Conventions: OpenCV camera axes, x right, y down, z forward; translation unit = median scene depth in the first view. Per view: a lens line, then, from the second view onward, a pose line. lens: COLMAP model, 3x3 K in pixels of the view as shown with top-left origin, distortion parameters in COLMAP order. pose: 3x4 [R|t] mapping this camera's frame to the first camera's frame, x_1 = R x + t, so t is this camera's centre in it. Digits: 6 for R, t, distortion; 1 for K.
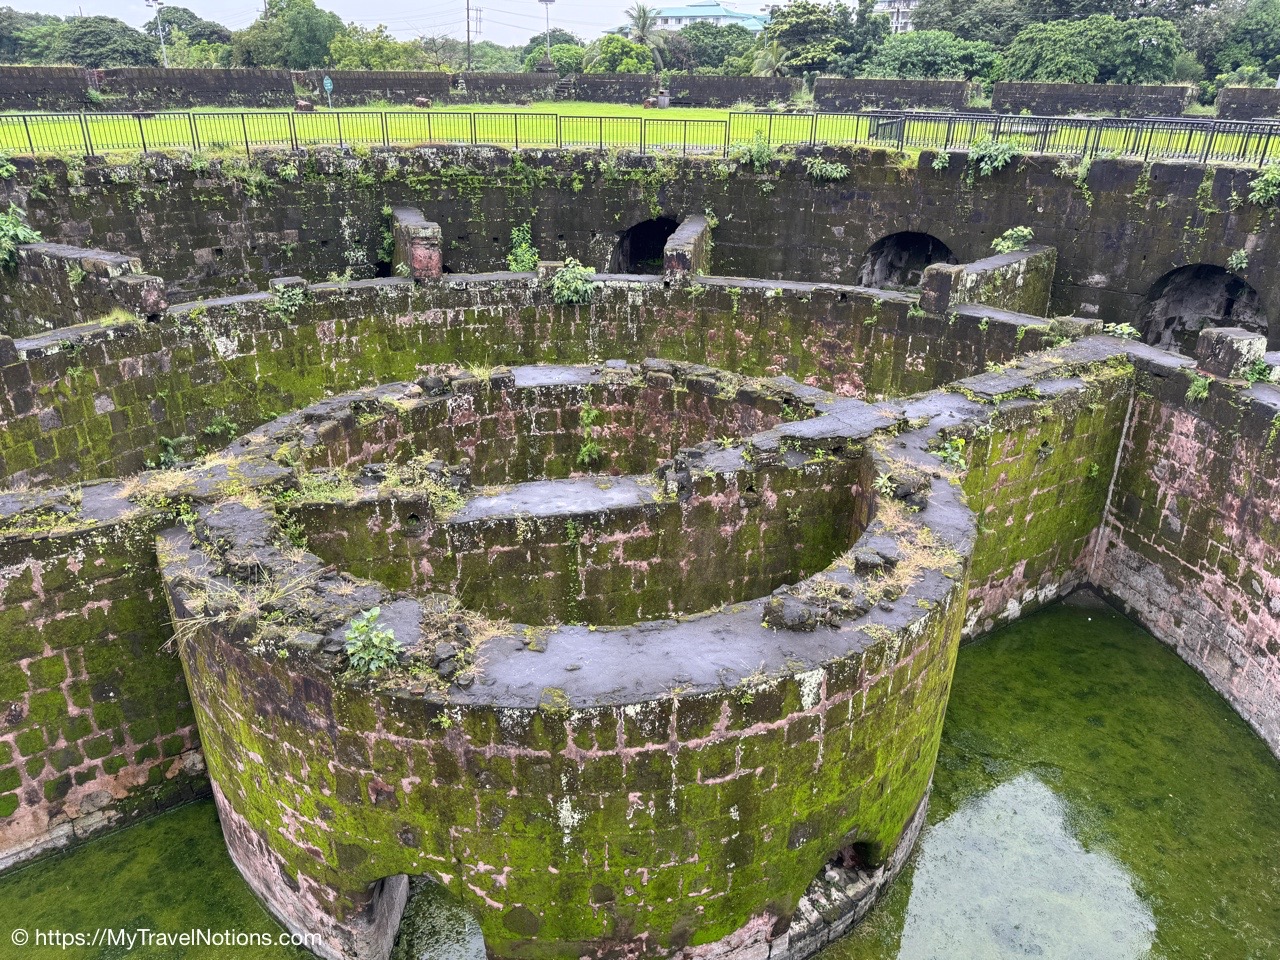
lens RADIAL K [[904.4, 0, 640.0], [0, 904.4, 480.0], [0, 0, 1]] dist [0.118038, -0.169143]
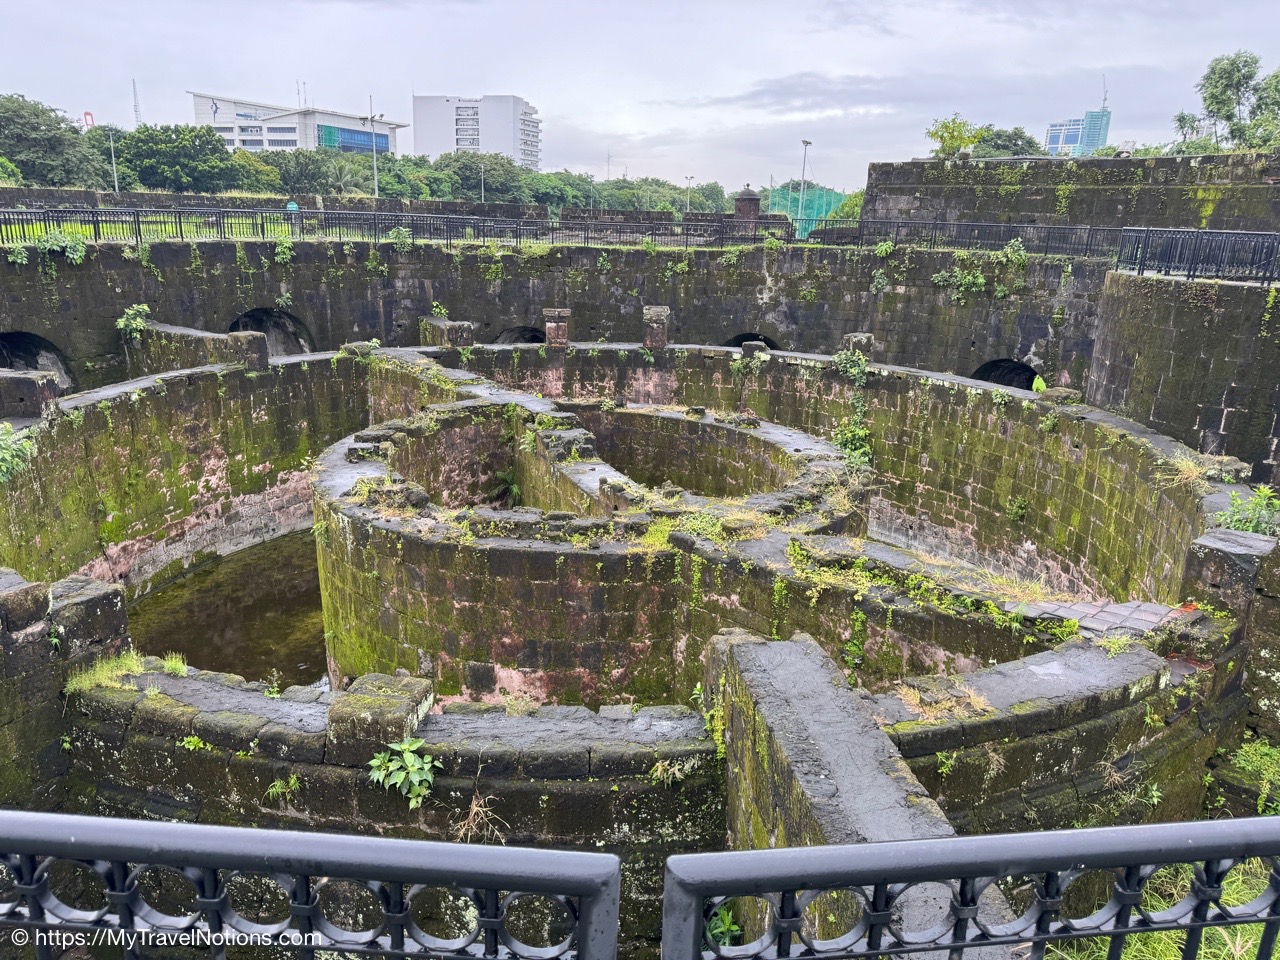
lens RADIAL K [[904.4, 0, 640.0], [0, 904.4, 480.0], [0, 0, 1]] dist [0.118038, -0.169143]
pose [[-0.195198, -0.295455, 0.935203, -1.170958], [0.362505, 0.864285, 0.348713, -0.372696], [-0.911311, 0.407084, -0.061603, 0.855557]]
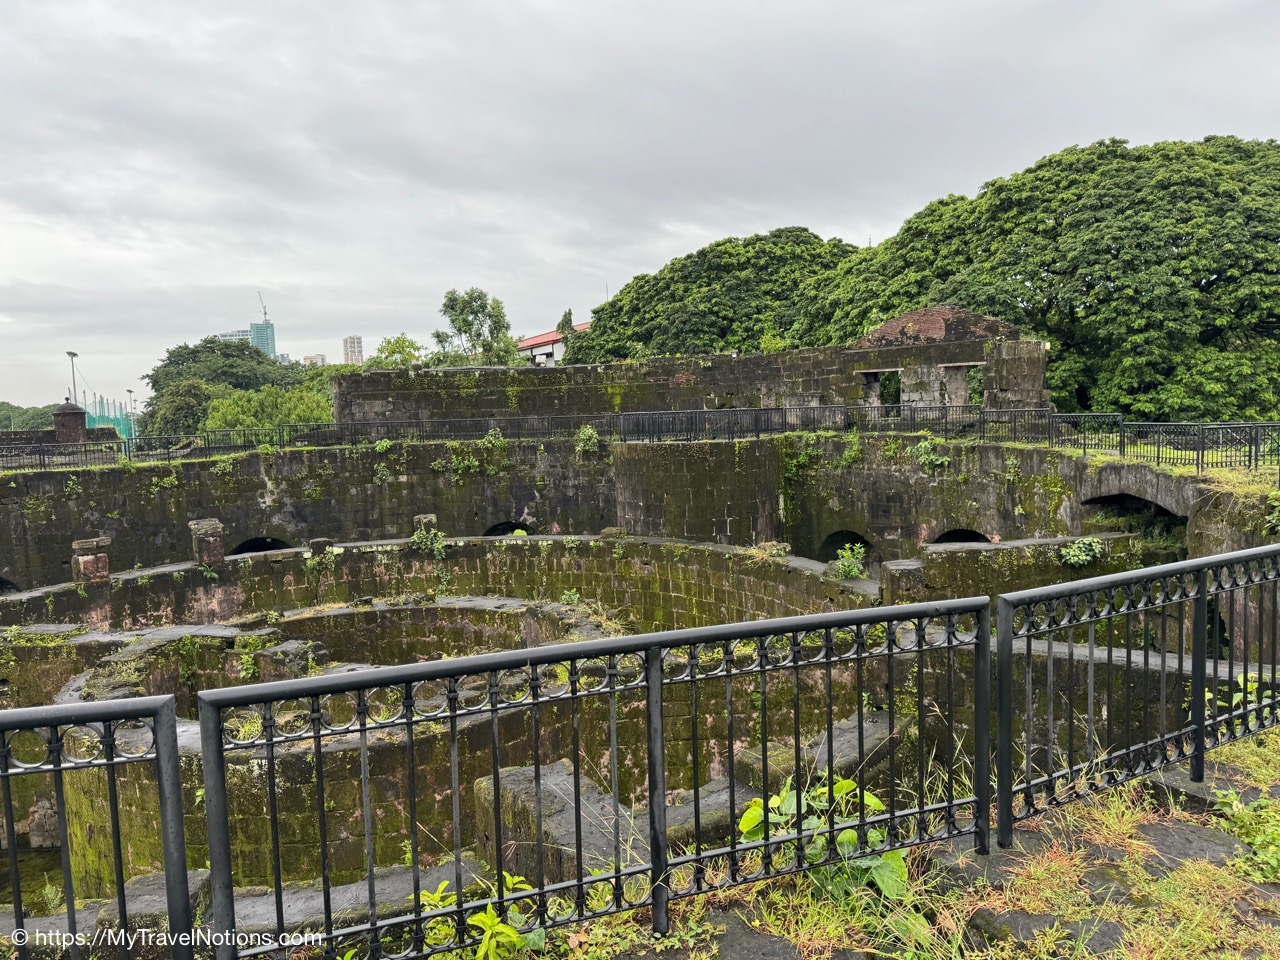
lens RADIAL K [[899.0, 0, 637.0], [0, 899.0, 493.0], [0, 0, 1]] dist [0.168895, -0.274834]
pose [[-0.851026, -0.029719, 0.524282, -0.976632], [0.234049, 0.872280, 0.429358, -0.621723], [-0.470081, 0.488103, -0.735377, 1.430683]]
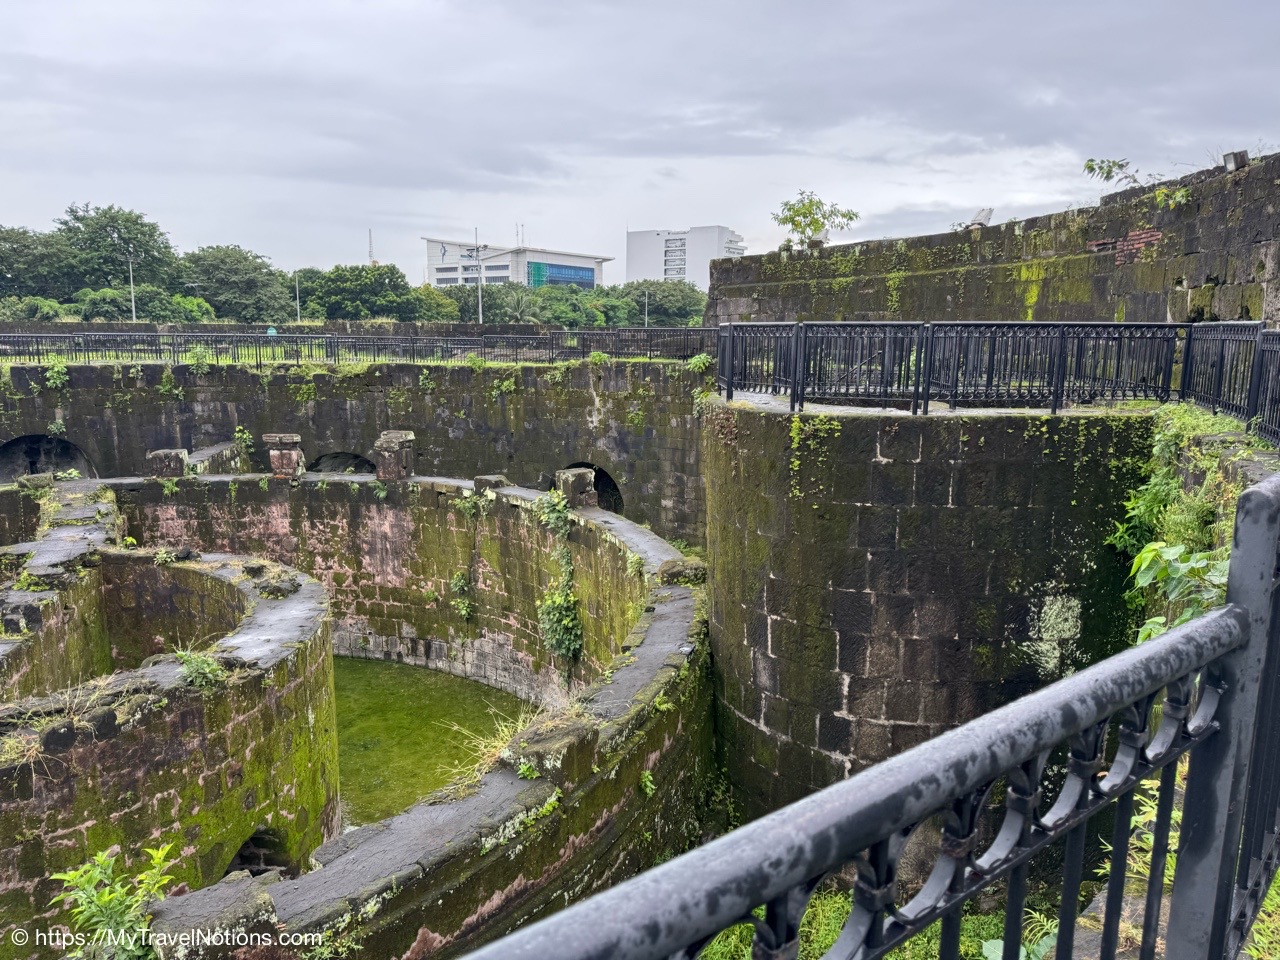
lens RADIAL K [[899.0, 0, 637.0], [0, 899.0, 493.0], [0, 0, 1]] dist [0.168895, -0.274834]
pose [[0.065231, -0.191049, 0.979411, -0.857872], [0.399863, 0.904258, 0.149758, -0.005962], [-0.914251, 0.381861, 0.135379, 0.048107]]
